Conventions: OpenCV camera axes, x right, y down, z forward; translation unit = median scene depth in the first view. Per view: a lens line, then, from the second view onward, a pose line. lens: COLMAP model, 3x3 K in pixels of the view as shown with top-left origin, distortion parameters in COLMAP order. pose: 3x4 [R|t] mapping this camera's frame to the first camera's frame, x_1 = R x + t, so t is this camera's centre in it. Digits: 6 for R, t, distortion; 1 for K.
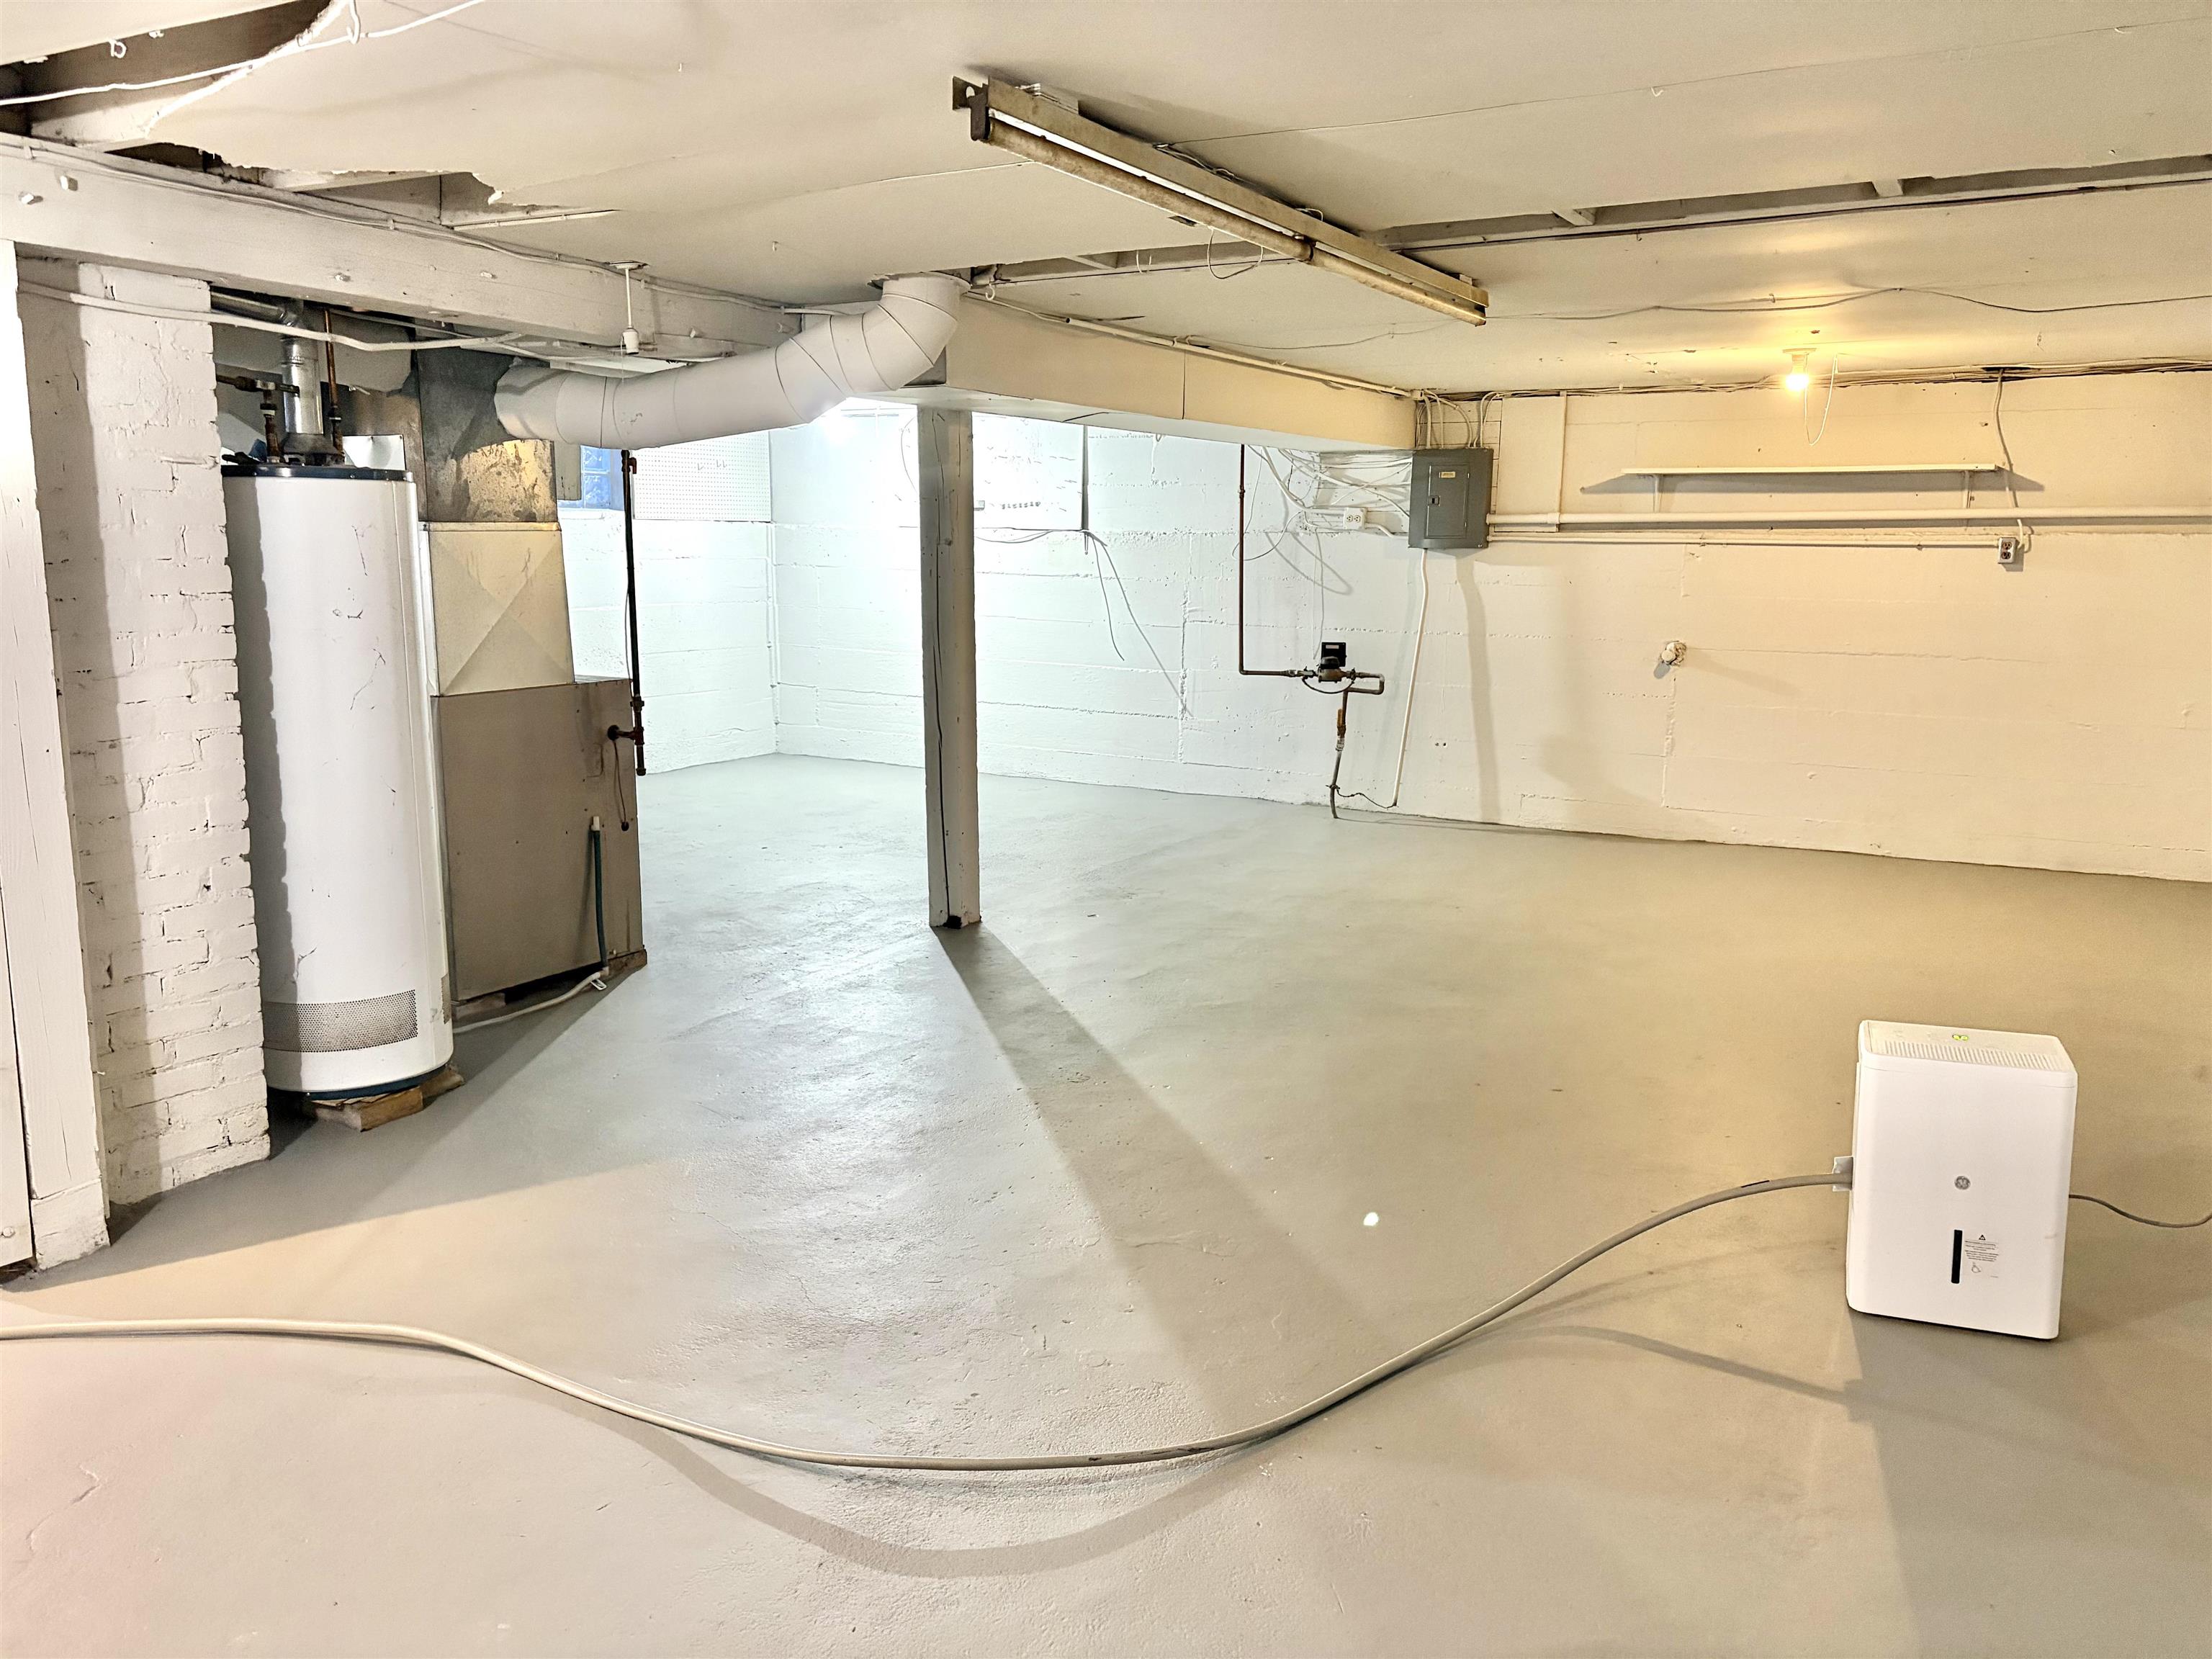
lens RADIAL K [[1667.2, 0, 1106.8], [0, 1667.2, 827.0], [0, 0, 1]] dist [0.048640, -0.037797]
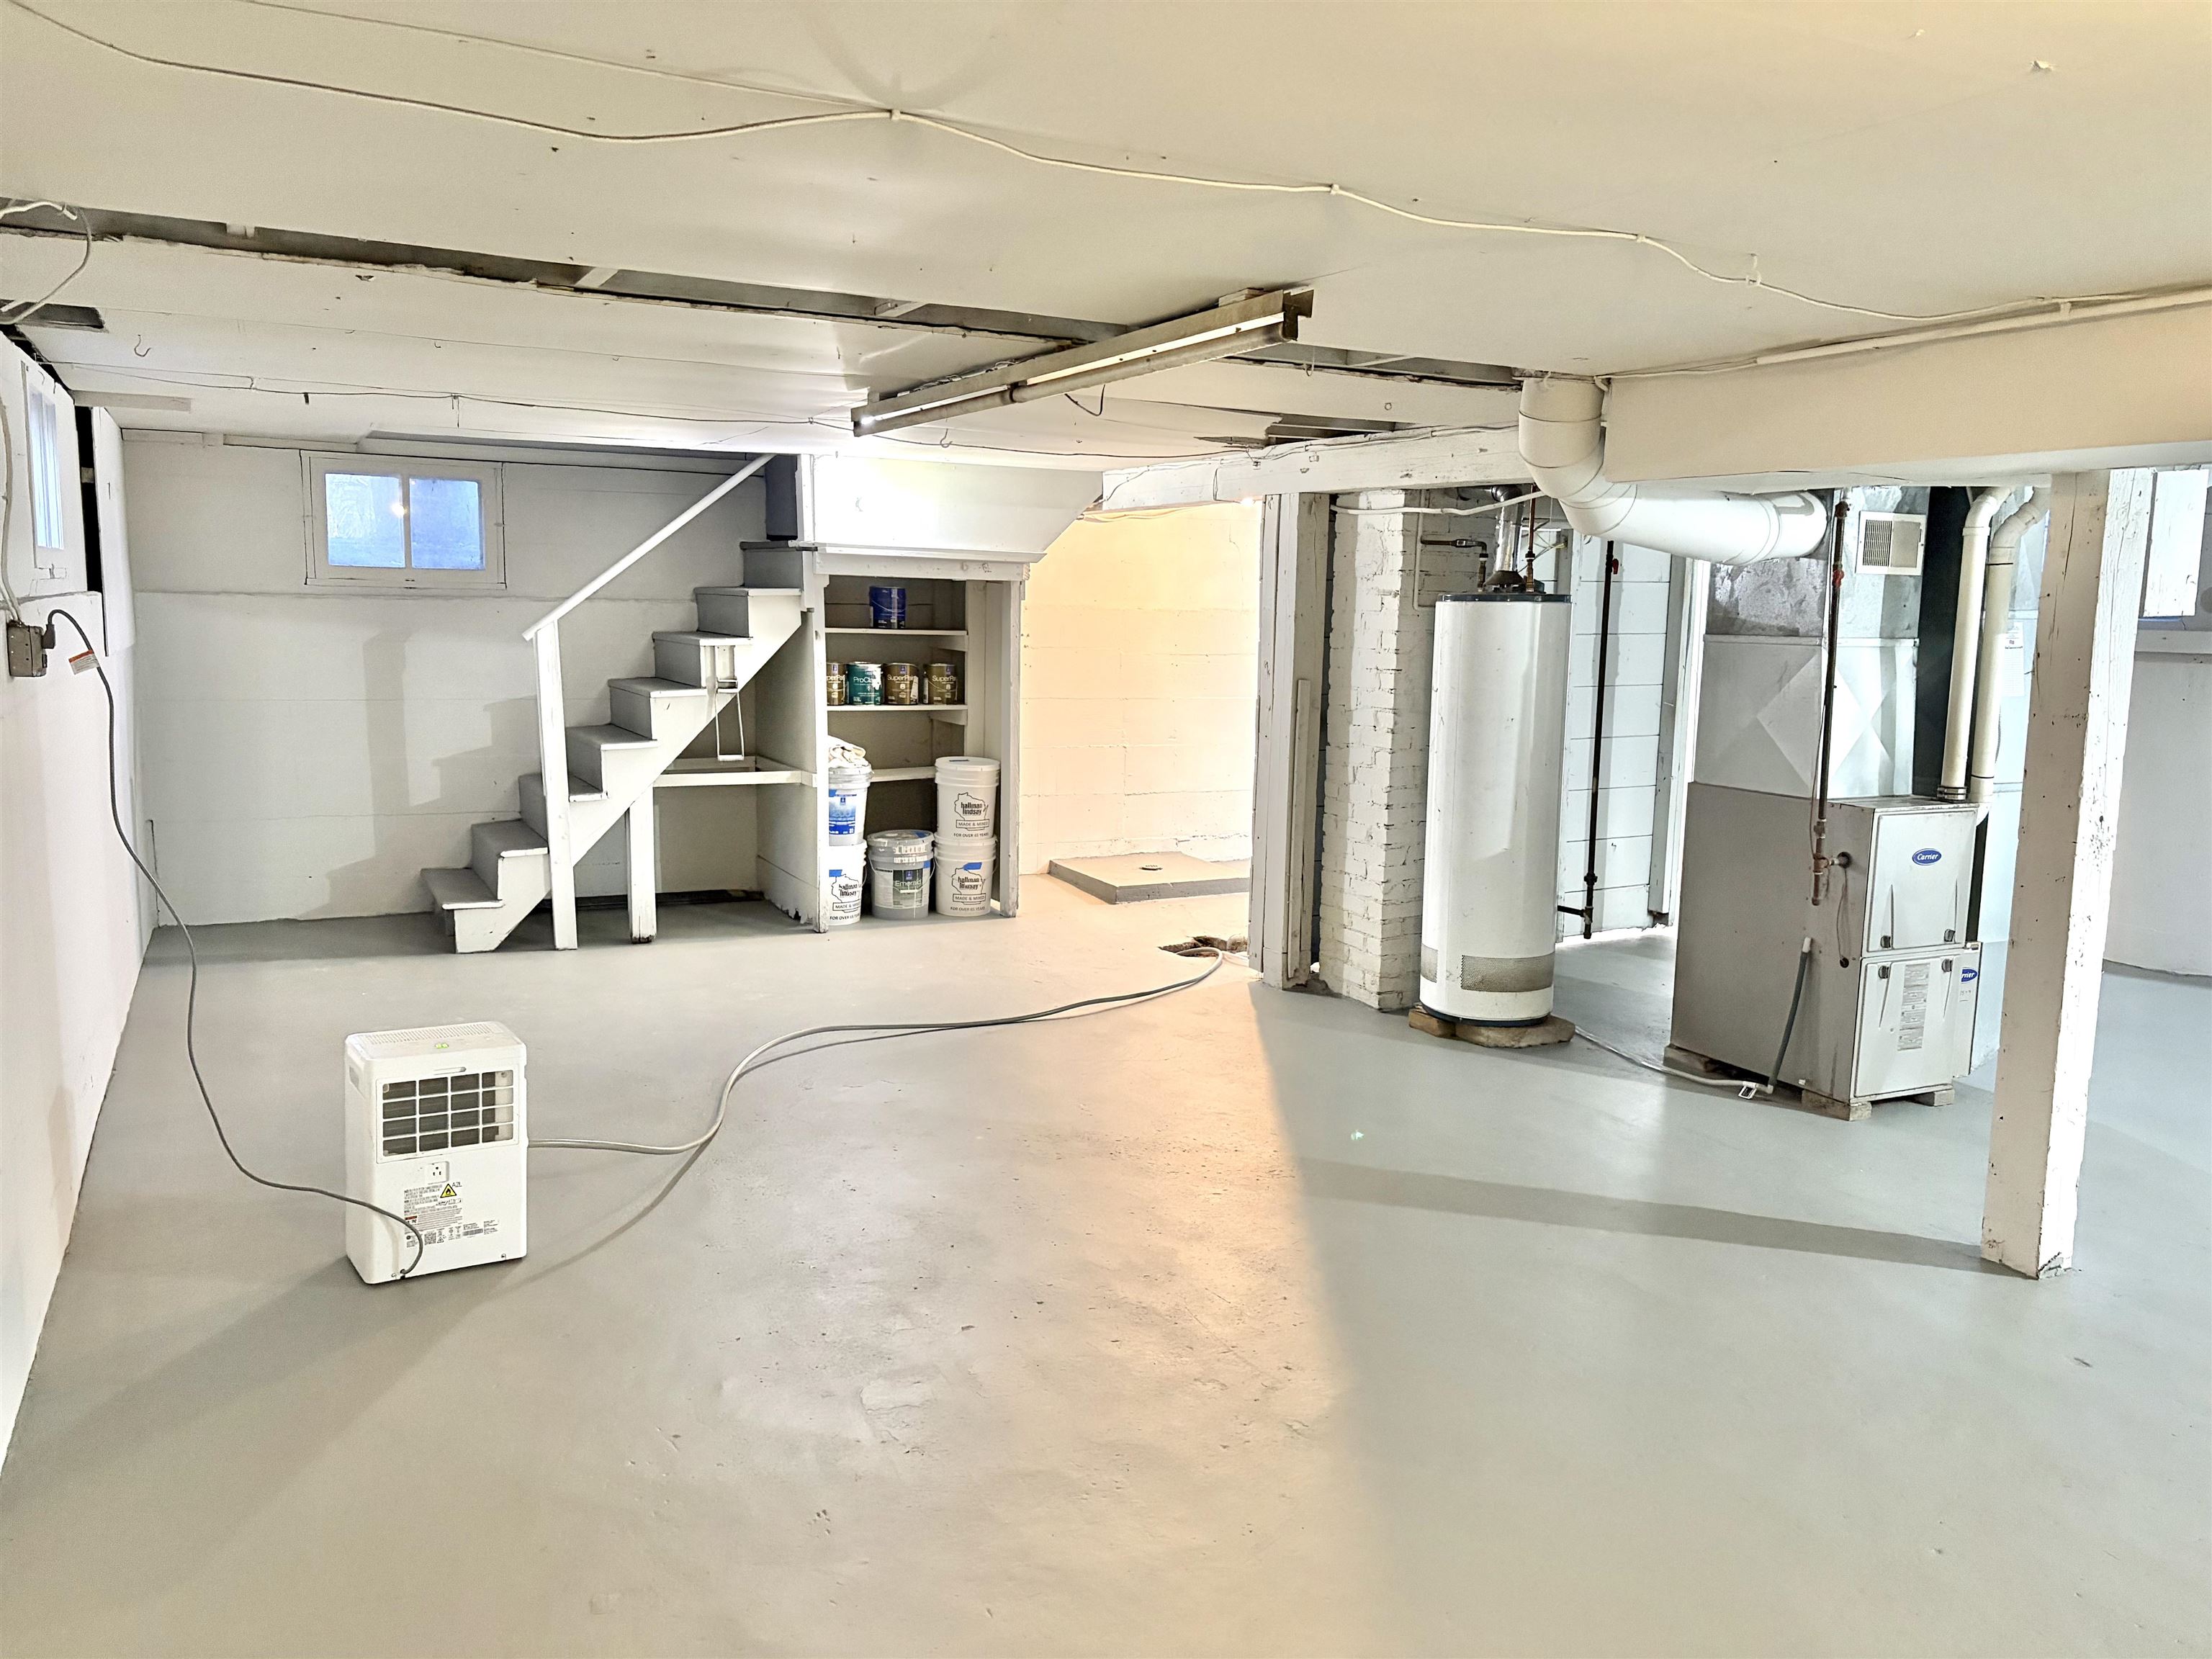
lens RADIAL K [[1667.2, 0, 1106.8], [0, 1667.2, 827.0], [0, 0, 1]] dist [0.048640, -0.037797]
pose [[-0.556759, 0.095993, -0.825109, 1.067890], [-0.168311, 0.959661, 0.225217, -0.325289], [0.813444, 0.264266, -0.518143, 1.721199]]
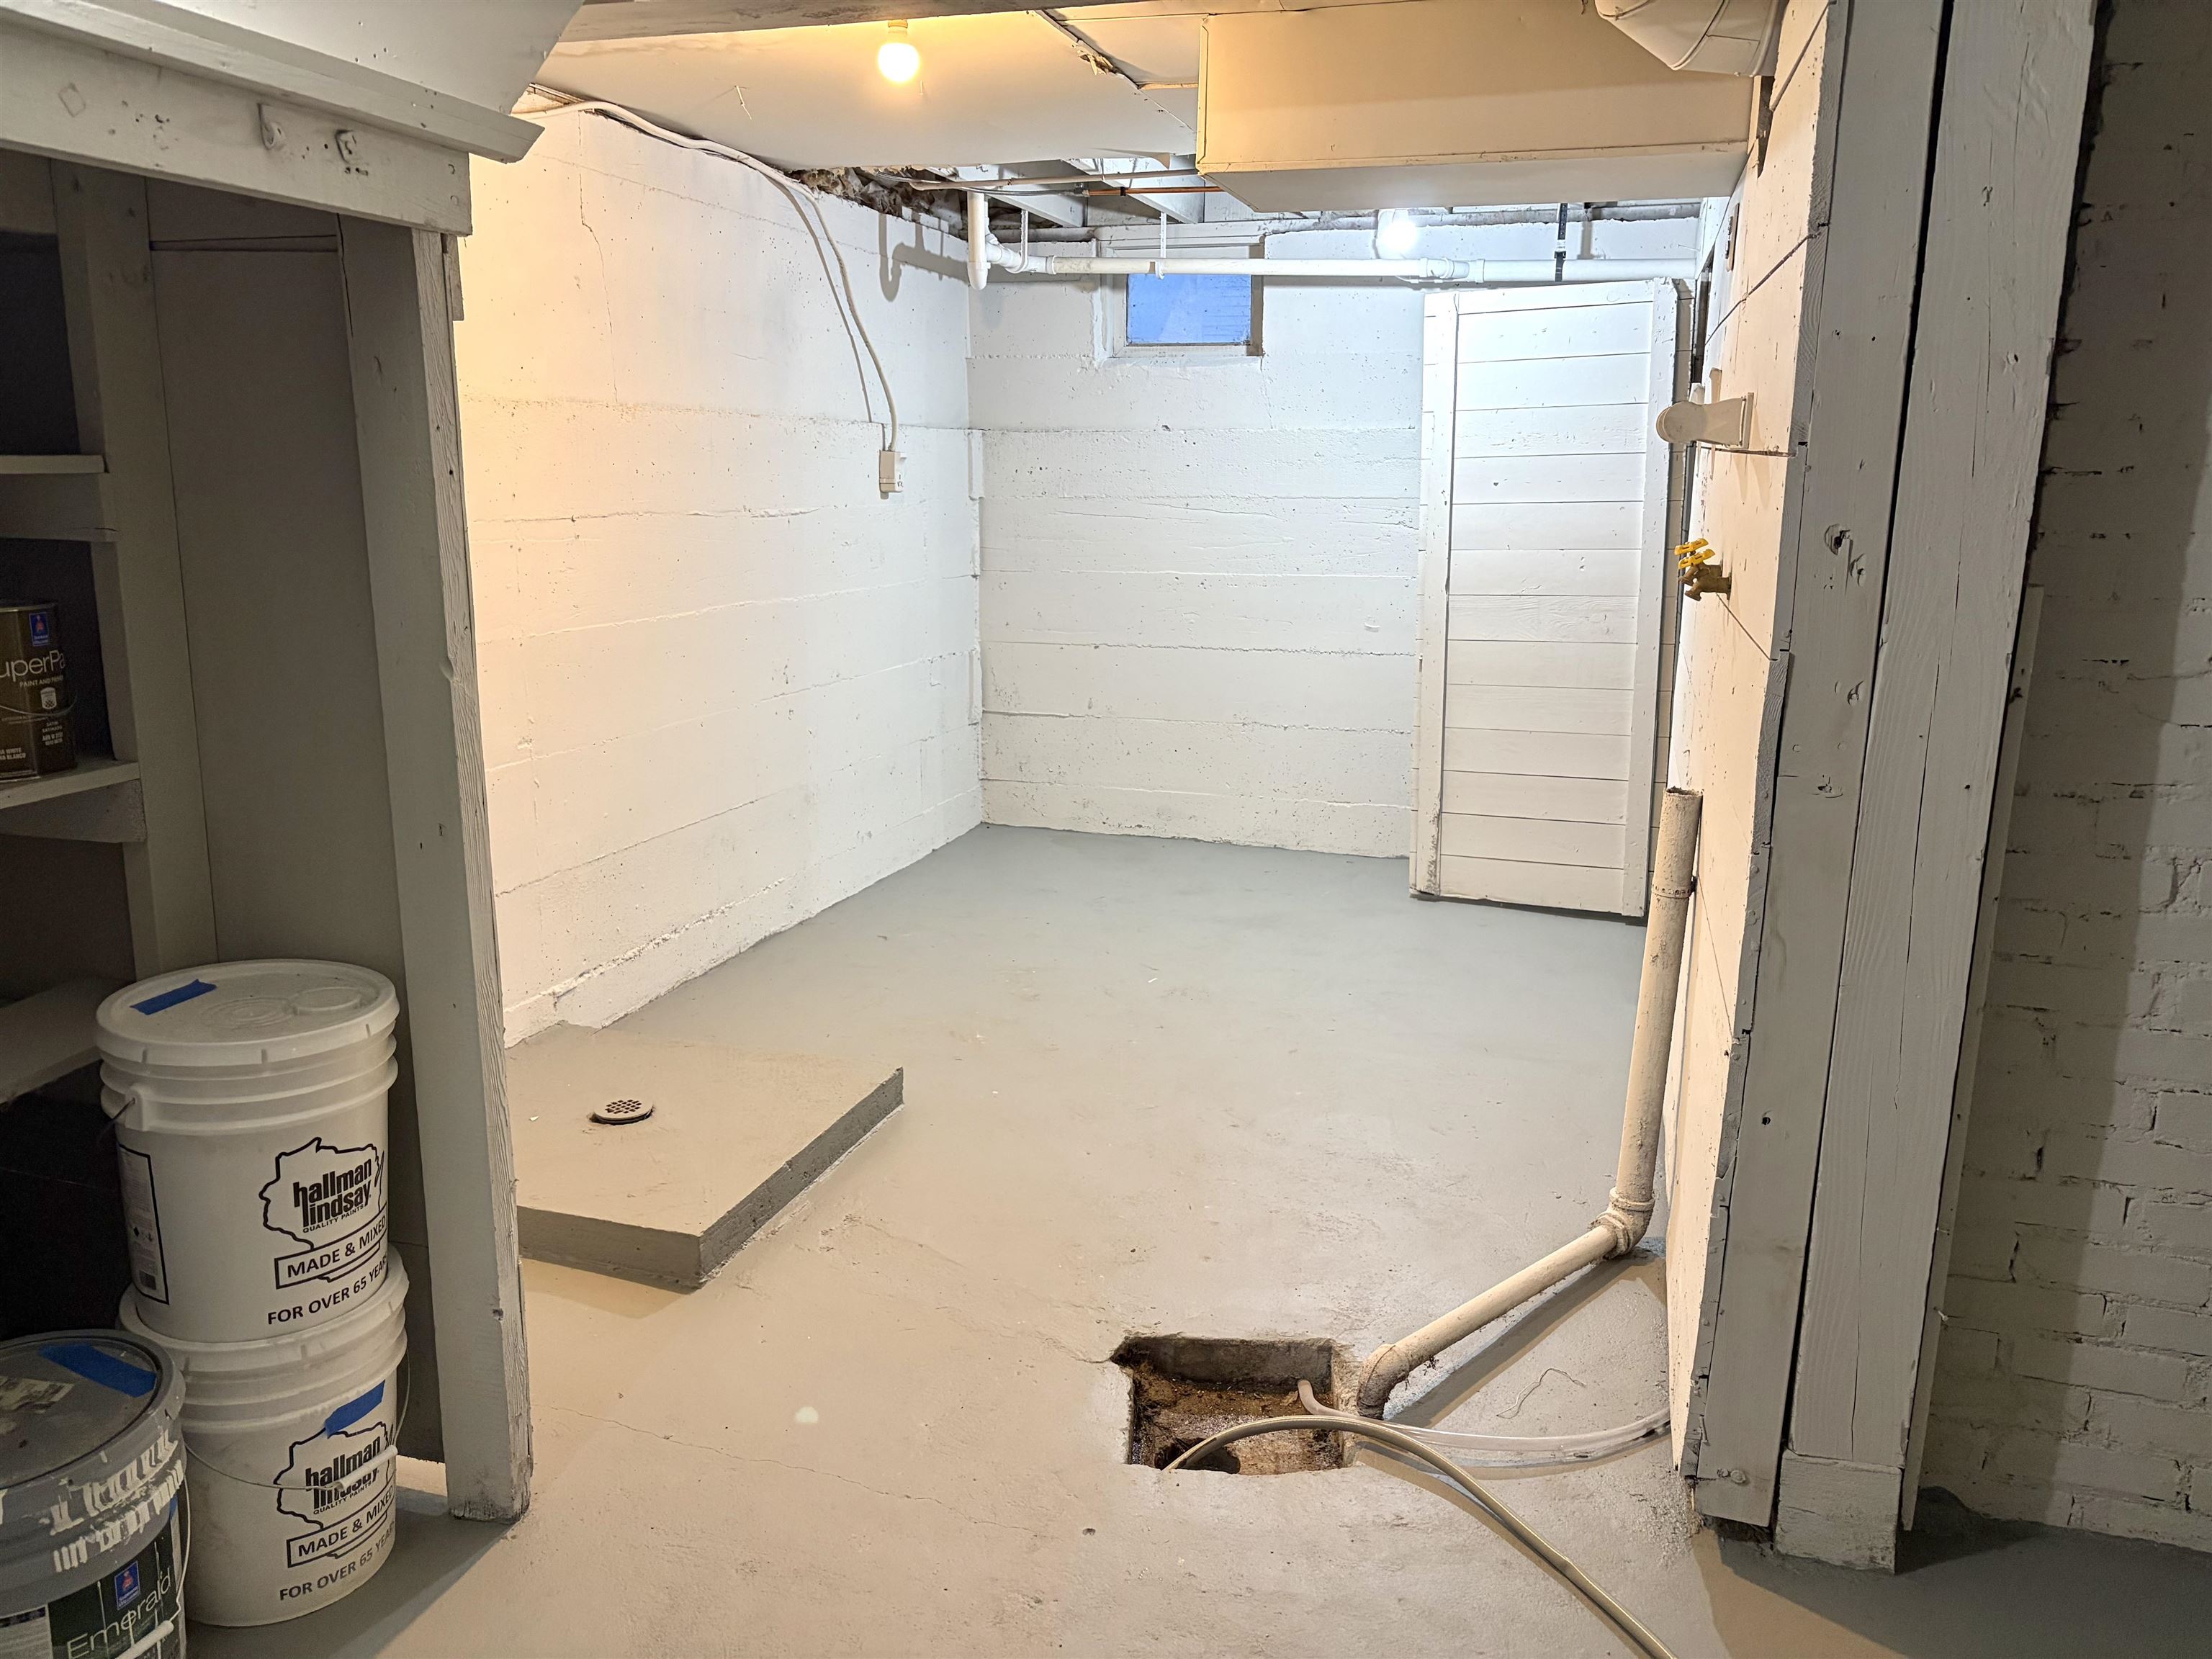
lens RADIAL K [[1686.9, 0, 1096.9], [0, 1686.9, 835.5], [0, 0, 1]] dist [0.060757, -0.056690]
pose [[0.224336, 0.215931, -0.950288, -0.108945], [-0.177998, 0.967817, 0.177894, -0.073209], [0.958118, 0.129241, 0.255551, 0.500187]]
